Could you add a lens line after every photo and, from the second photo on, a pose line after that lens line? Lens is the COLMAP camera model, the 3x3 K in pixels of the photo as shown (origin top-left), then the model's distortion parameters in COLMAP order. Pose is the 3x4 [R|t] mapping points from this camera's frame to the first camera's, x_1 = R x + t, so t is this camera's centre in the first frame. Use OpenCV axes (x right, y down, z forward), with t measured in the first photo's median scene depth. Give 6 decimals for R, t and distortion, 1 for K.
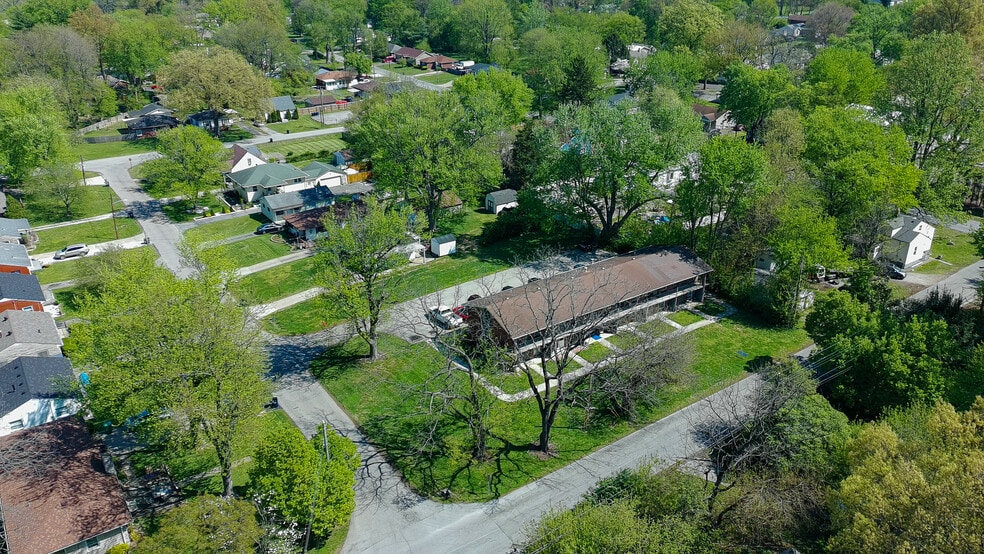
lens RADIAL K [[750.9, 0, 492.0], [0, 750.9, 277.0], [0, 0, 1]] dist [0.044875, -0.068978]
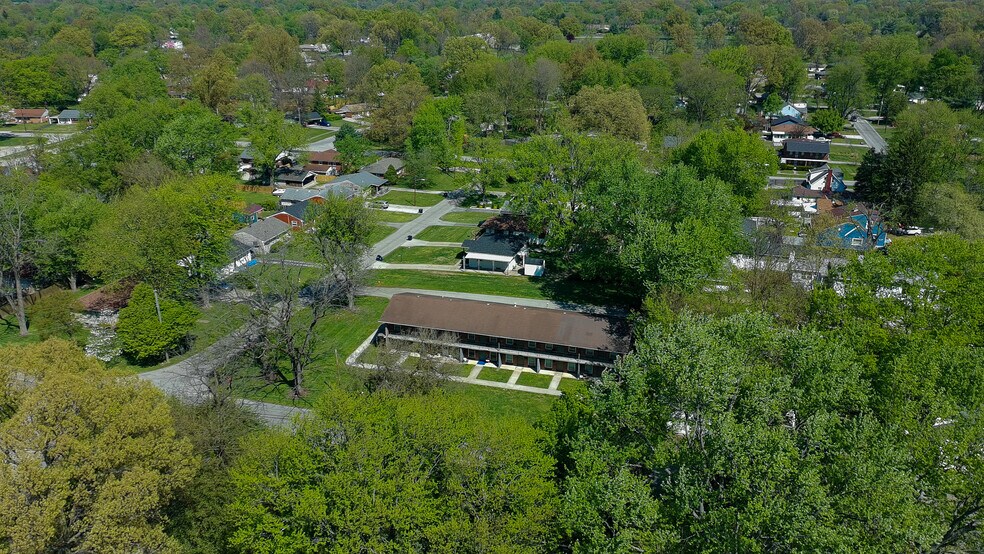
lens RADIAL K [[750.9, 0, 492.0], [0, 750.9, 277.0], [0, 0, 1]] dist [0.044875, -0.068978]
pose [[0.627877, 0.284401, -0.724491, 0.606611], [-0.324157, 0.941828, 0.088787, -0.092198], [0.707596, 0.179101, 0.683542, 0.170896]]
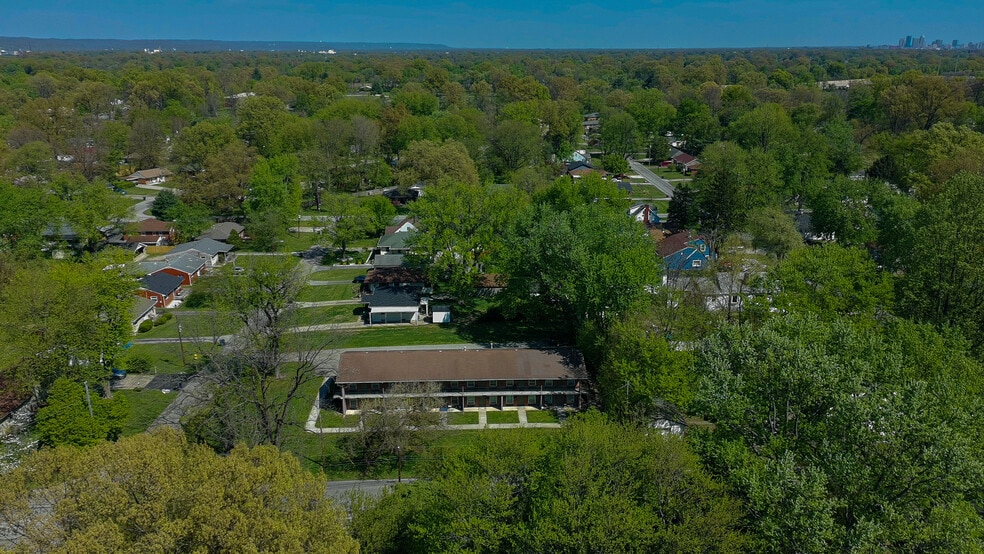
lens RADIAL K [[750.9, 0, 492.0], [0, 750.9, 277.0], [0, 0, 1]] dist [0.044875, -0.068978]
pose [[0.848286, 0.160558, -0.504611, 0.487864], [-0.223782, 0.972347, -0.066808, -0.033224], [0.479930, 0.169595, 0.860758, 0.039921]]
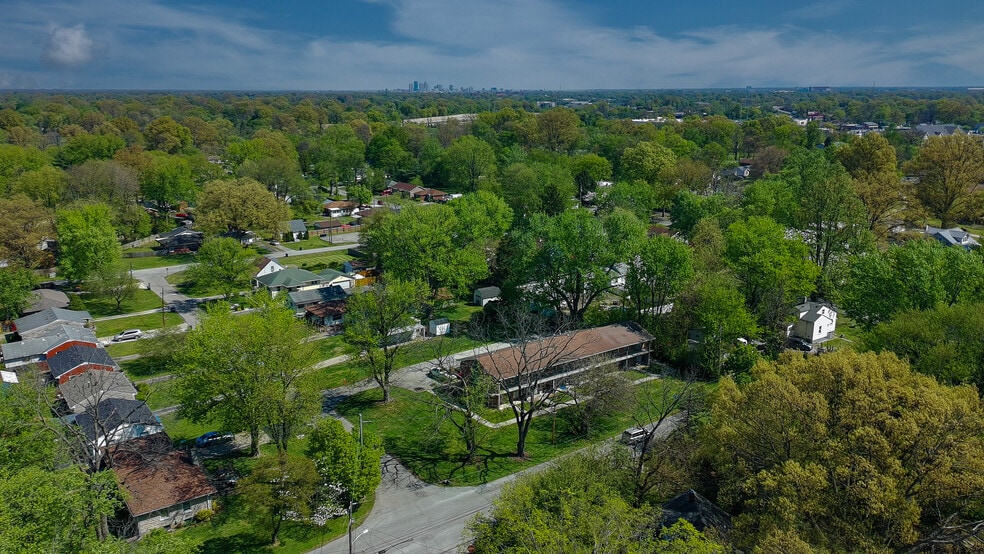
lens RADIAL K [[752.6, 0, 492.0], [0, 752.6, 277.0], [0, 0, 1]] dist [-0.001674, -0.001000]
pose [[0.999784, 0.001440, 0.020715, -0.004372], [0.002353, 0.983309, -0.181927, 0.085962], [-0.020631, 0.181936, 0.983094, -0.182302]]
